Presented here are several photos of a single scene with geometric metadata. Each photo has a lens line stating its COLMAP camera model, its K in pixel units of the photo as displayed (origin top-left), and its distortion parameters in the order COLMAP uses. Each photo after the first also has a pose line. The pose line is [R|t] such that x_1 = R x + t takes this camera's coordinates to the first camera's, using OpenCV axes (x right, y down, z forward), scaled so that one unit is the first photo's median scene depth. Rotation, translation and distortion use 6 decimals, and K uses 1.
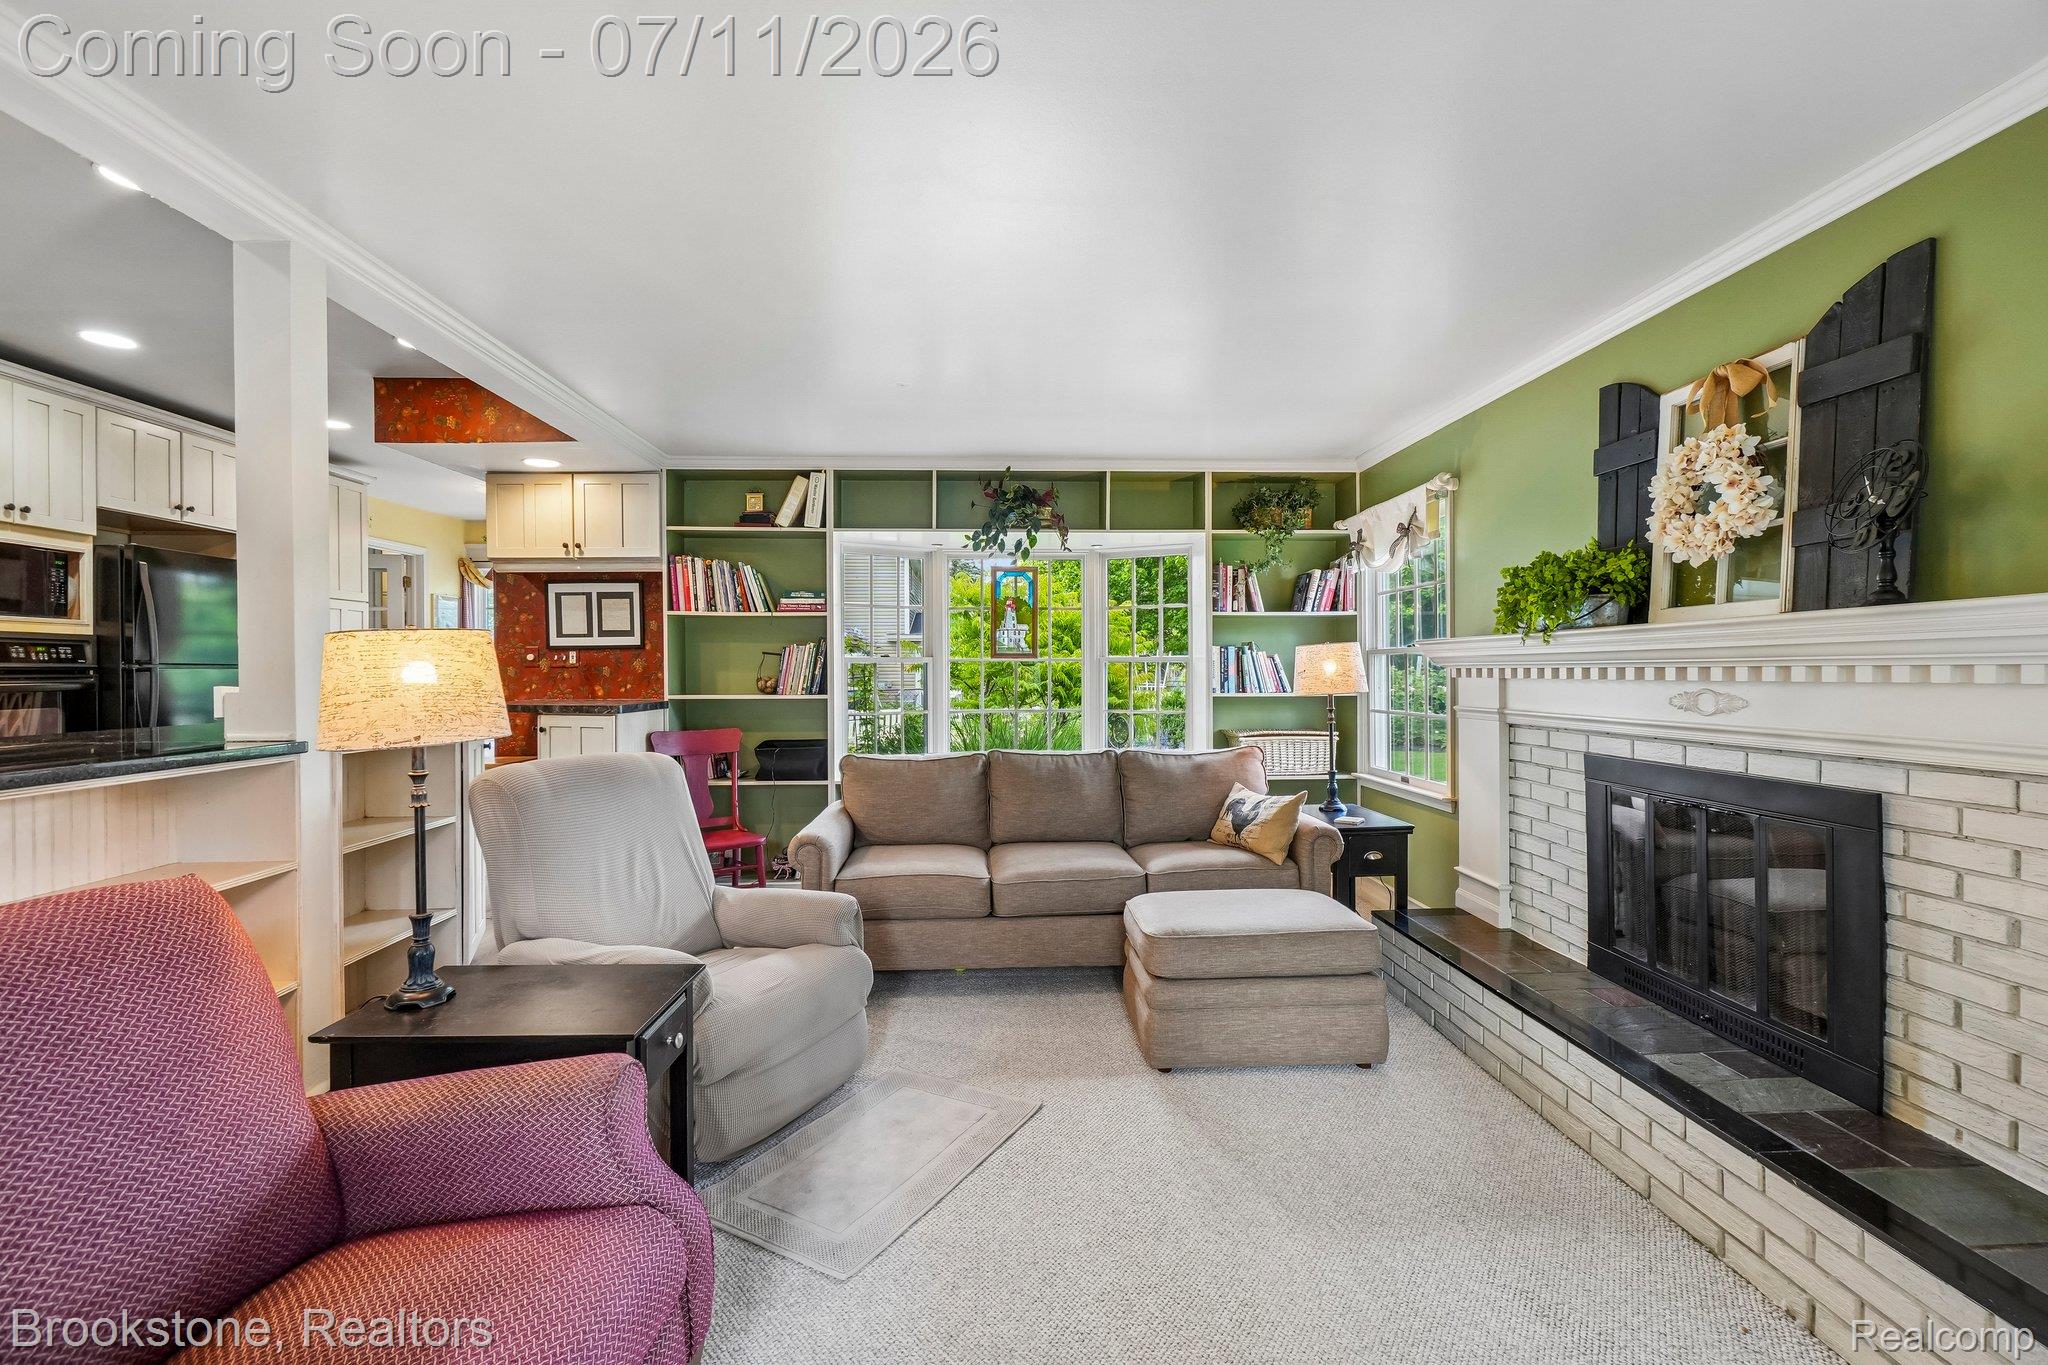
lens RADIAL K [[889.7, 0, 1030.8], [0, 889.7, 677.0], [0, 0, 1]] dist [-0.009203, 0.002836]
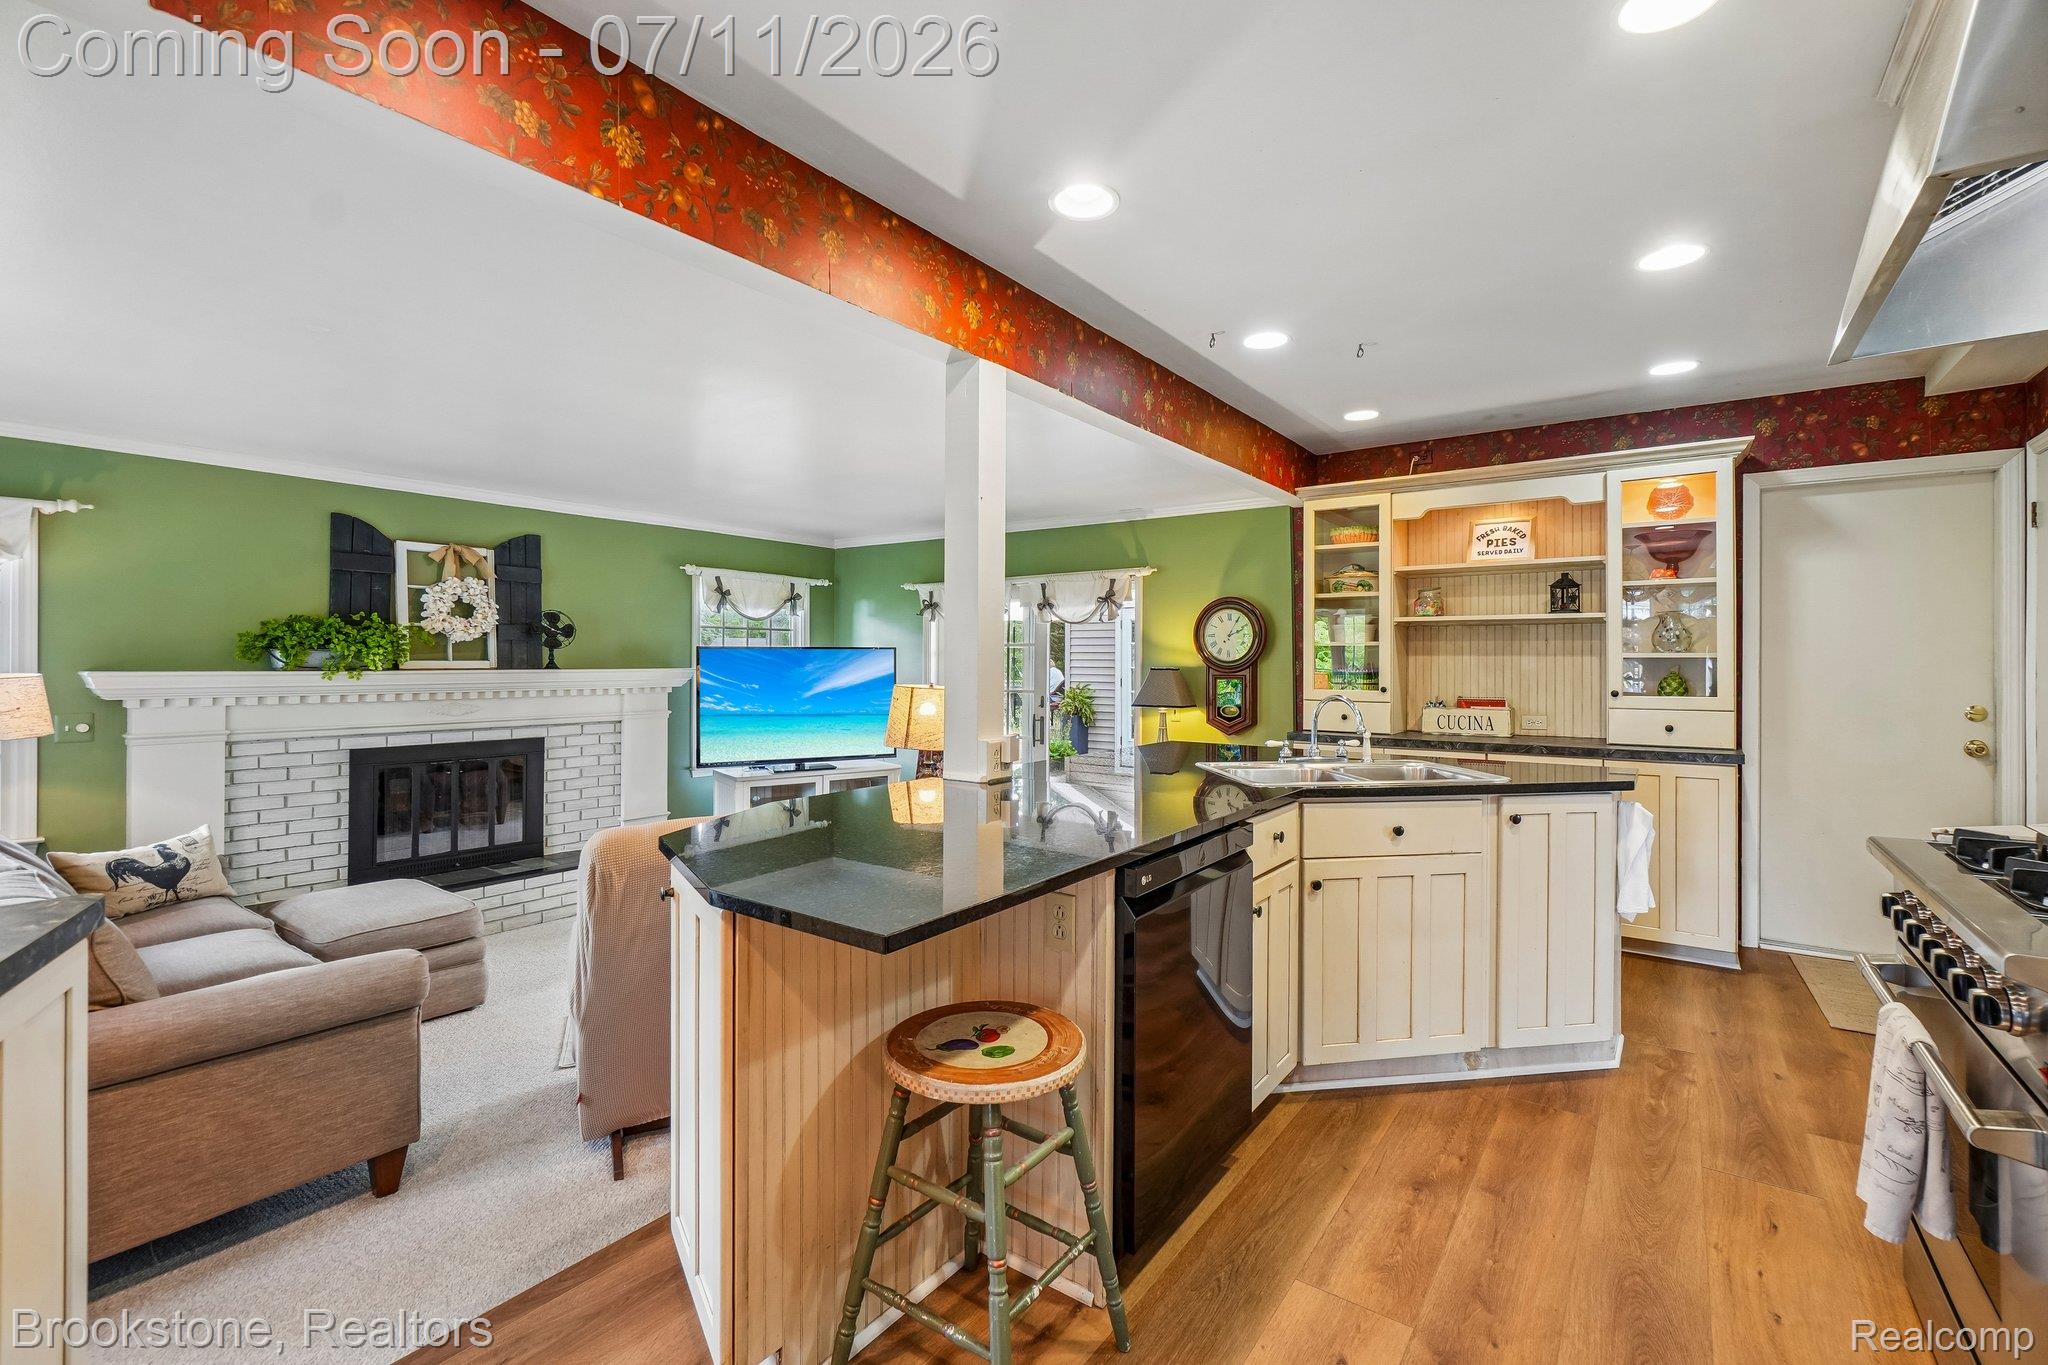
lens RADIAL K [[889.7, 0, 1043.8], [0, 889.7, 665.9], [0, 0, 1]] dist [-0.009203, 0.002836]
pose [[-0.787291, -0.001807, 0.616579, -1.015411], [0.002976, 0.999973, 0.006730, -0.053142], [-0.616574, 0.007134, -0.787264, 1.159561]]
